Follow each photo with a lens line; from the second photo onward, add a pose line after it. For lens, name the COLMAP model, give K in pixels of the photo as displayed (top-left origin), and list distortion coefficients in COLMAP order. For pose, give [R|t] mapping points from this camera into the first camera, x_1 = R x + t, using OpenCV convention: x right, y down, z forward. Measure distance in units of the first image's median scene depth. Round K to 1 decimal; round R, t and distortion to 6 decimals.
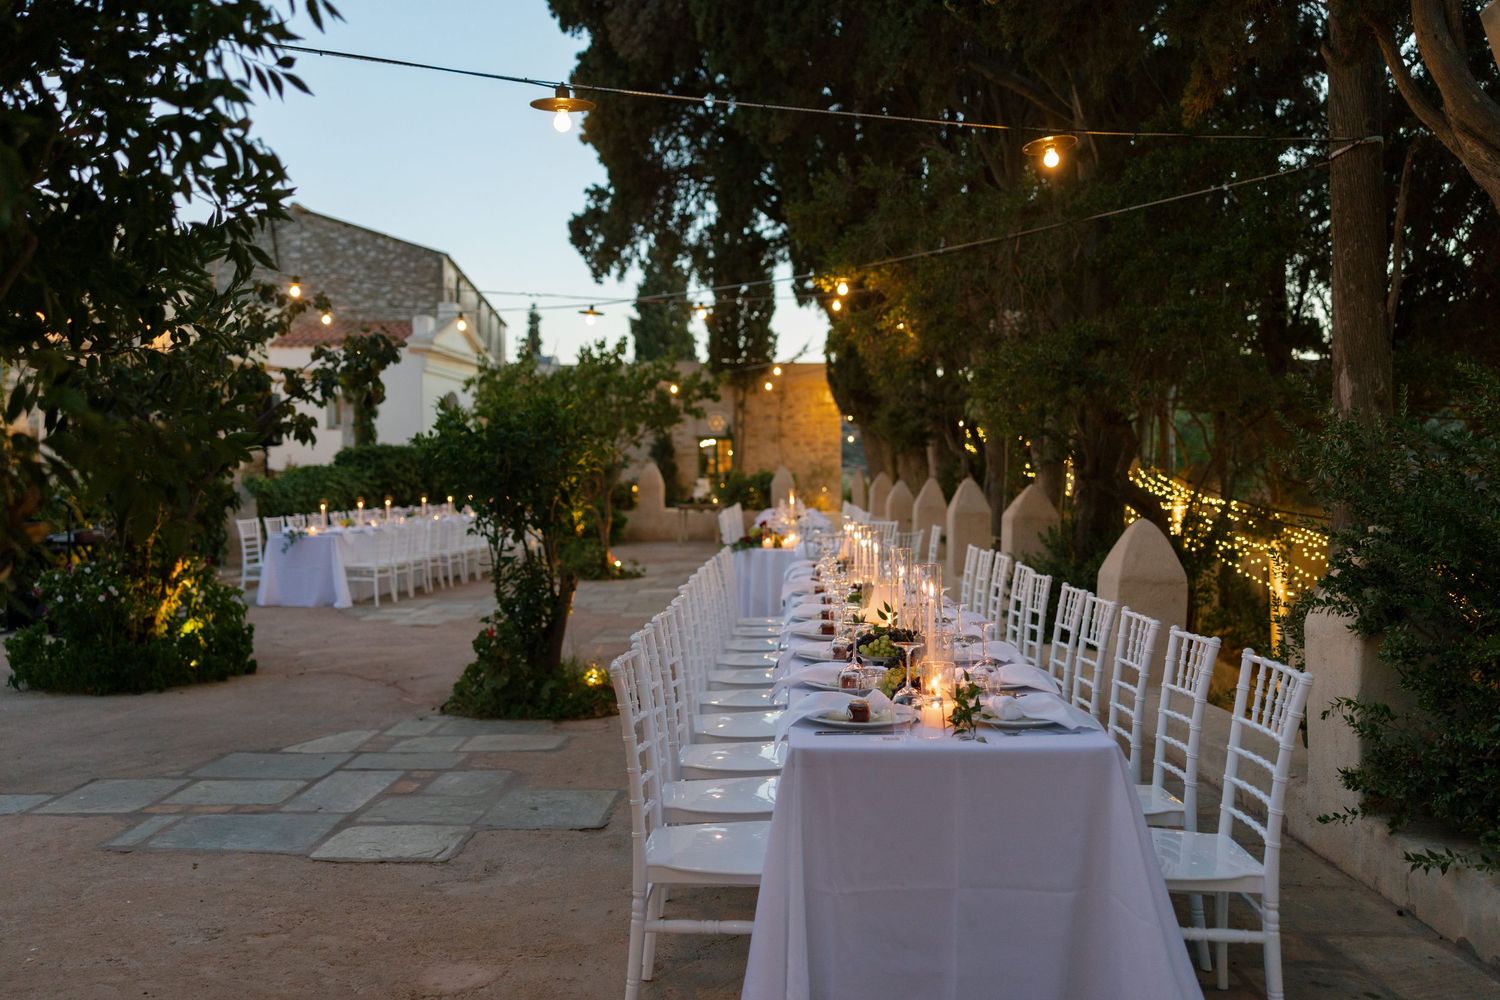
lens RADIAL K [[1230.1, 0, 742.5], [0, 1230.1, 500.1], [0, 0, 1]] dist [0.015922, 0.003275]
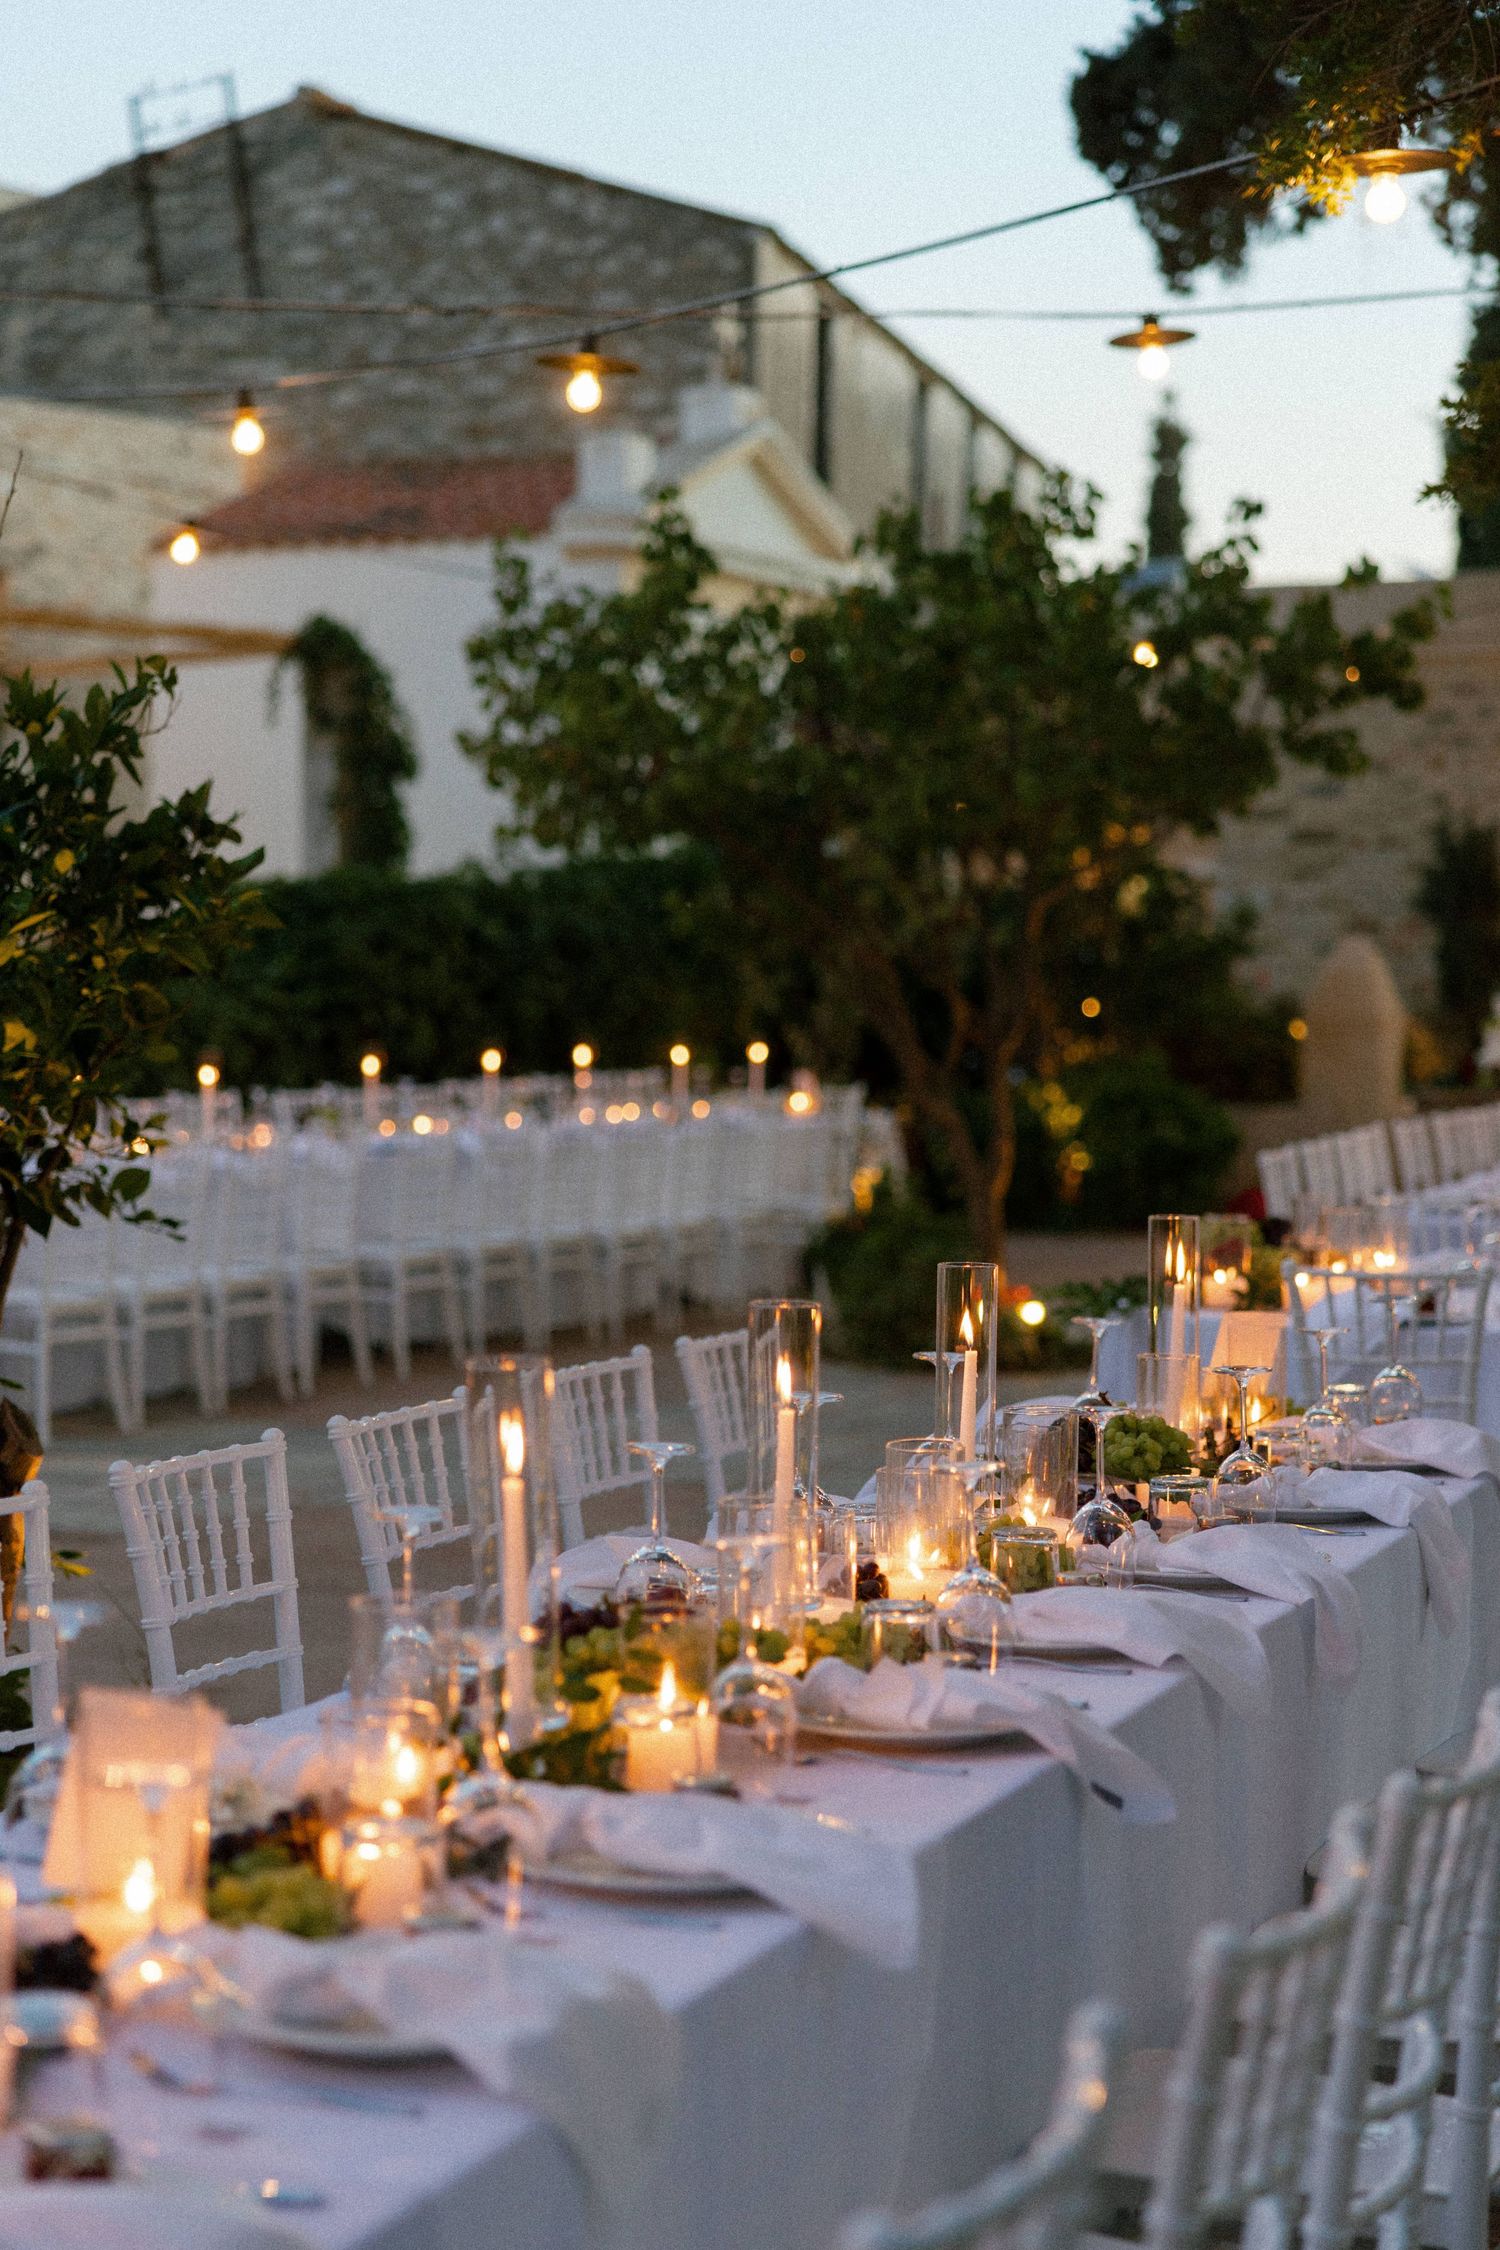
lens RADIAL K [[3995.4, 0, 737.2], [0, 3995.4, 1122.4], [0, 0, 1]] dist [0.018780, 0.006705]
pose [[0.949392, 0.021472, -0.313359, 0.098888], [-0.015289, 0.999637, 0.022175, -0.007712], [0.313722, -0.016261, 0.949376, 0.125994]]
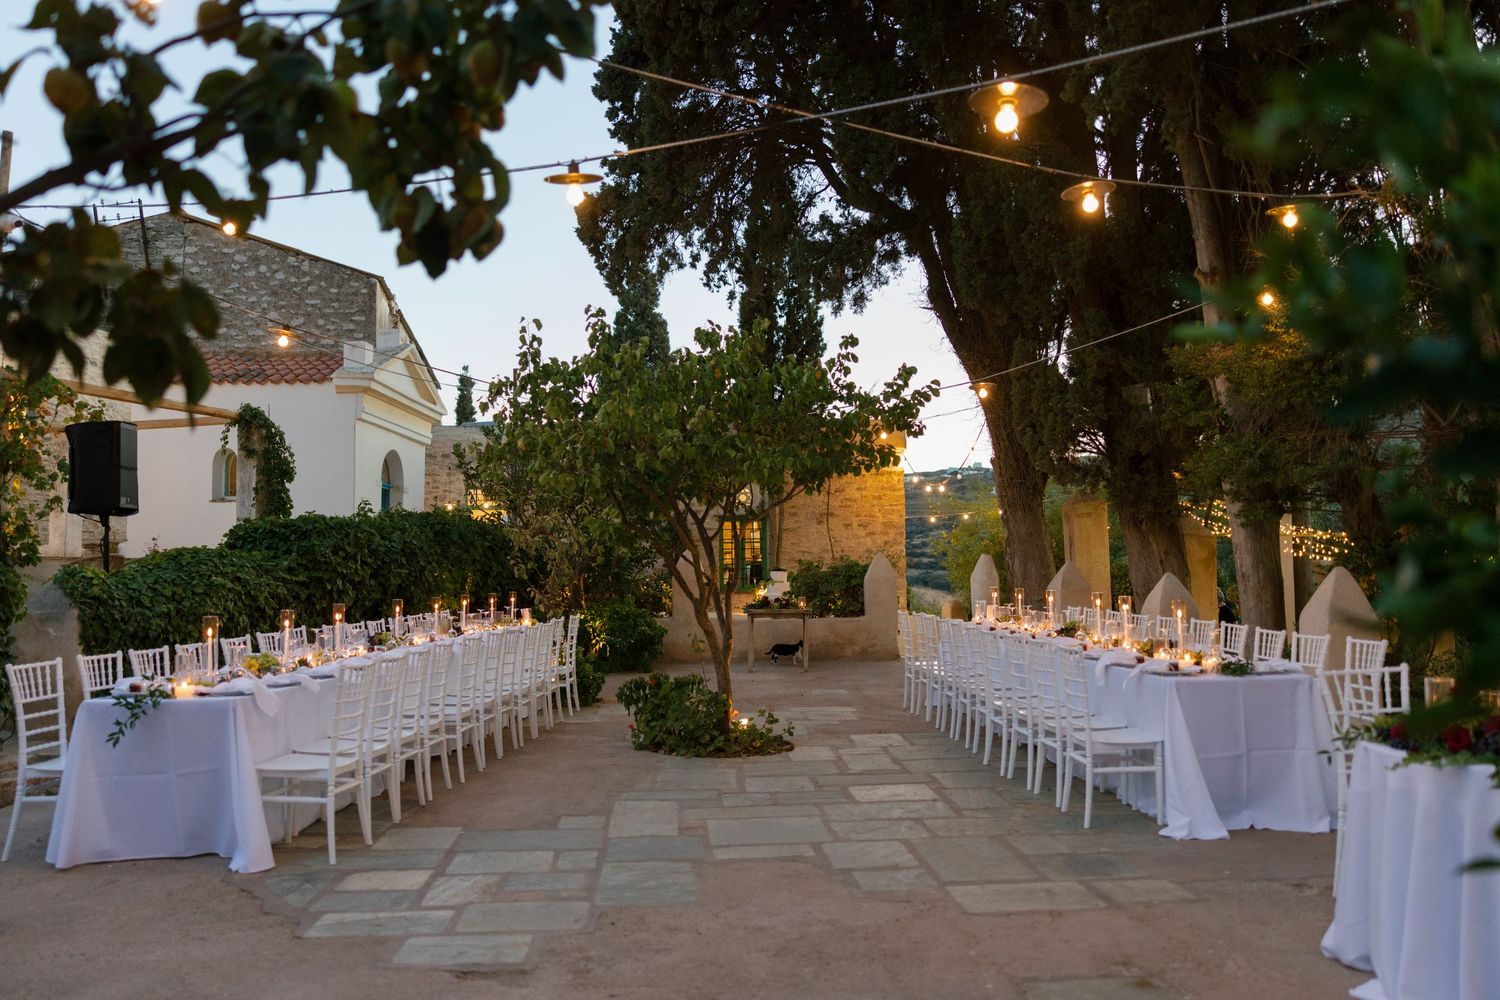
lens RADIAL K [[1230.1, 0, 742.5], [0, 1230.1, 500.1], [0, 0, 1]] dist [0.015922, 0.003275]
pose [[0.996378, 0.003454, 0.084965, -0.133208], [0.003044, 0.997086, -0.076228, -0.005490], [-0.084981, 0.076211, 0.993464, 0.382509]]
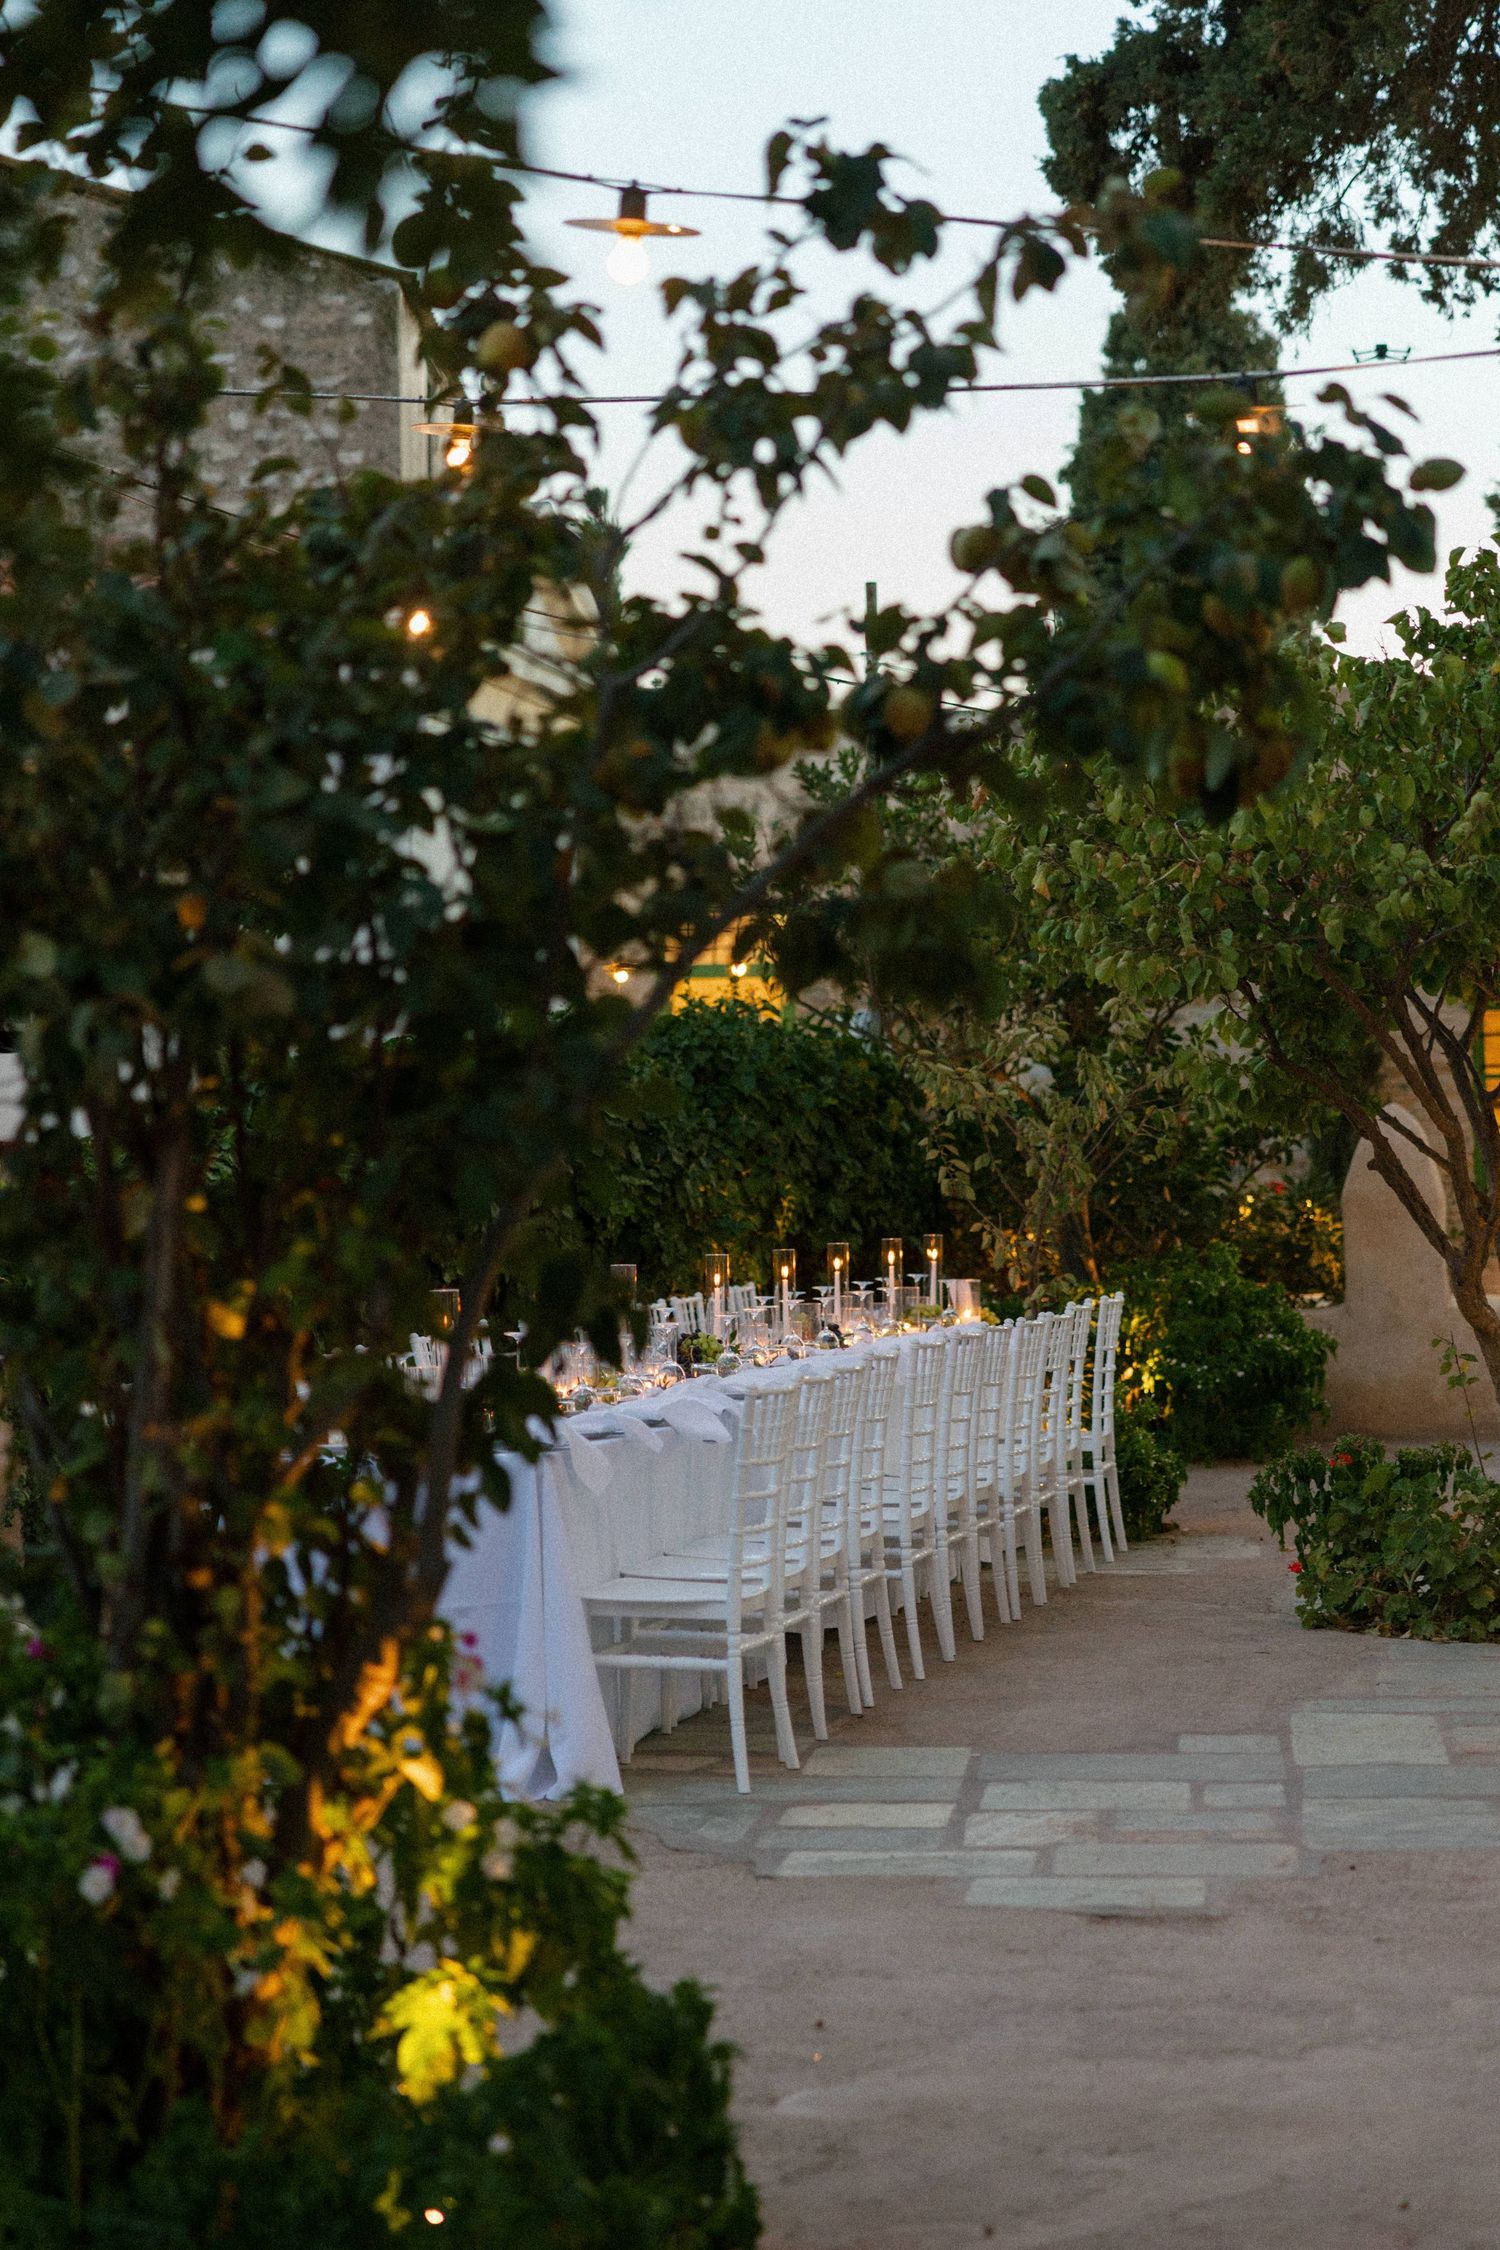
lens RADIAL K [[4576.0, 0, 750.0], [0, 4576.0, 1125.0], [0, 0, 1]] dist [-0.016515, -0.011523]
pose [[0.996607, -0.011209, -0.081541, -0.161149], [0.009096, 0.999614, -0.026240, -0.005417], [0.081804, 0.025409, 0.996325, 0.149914]]
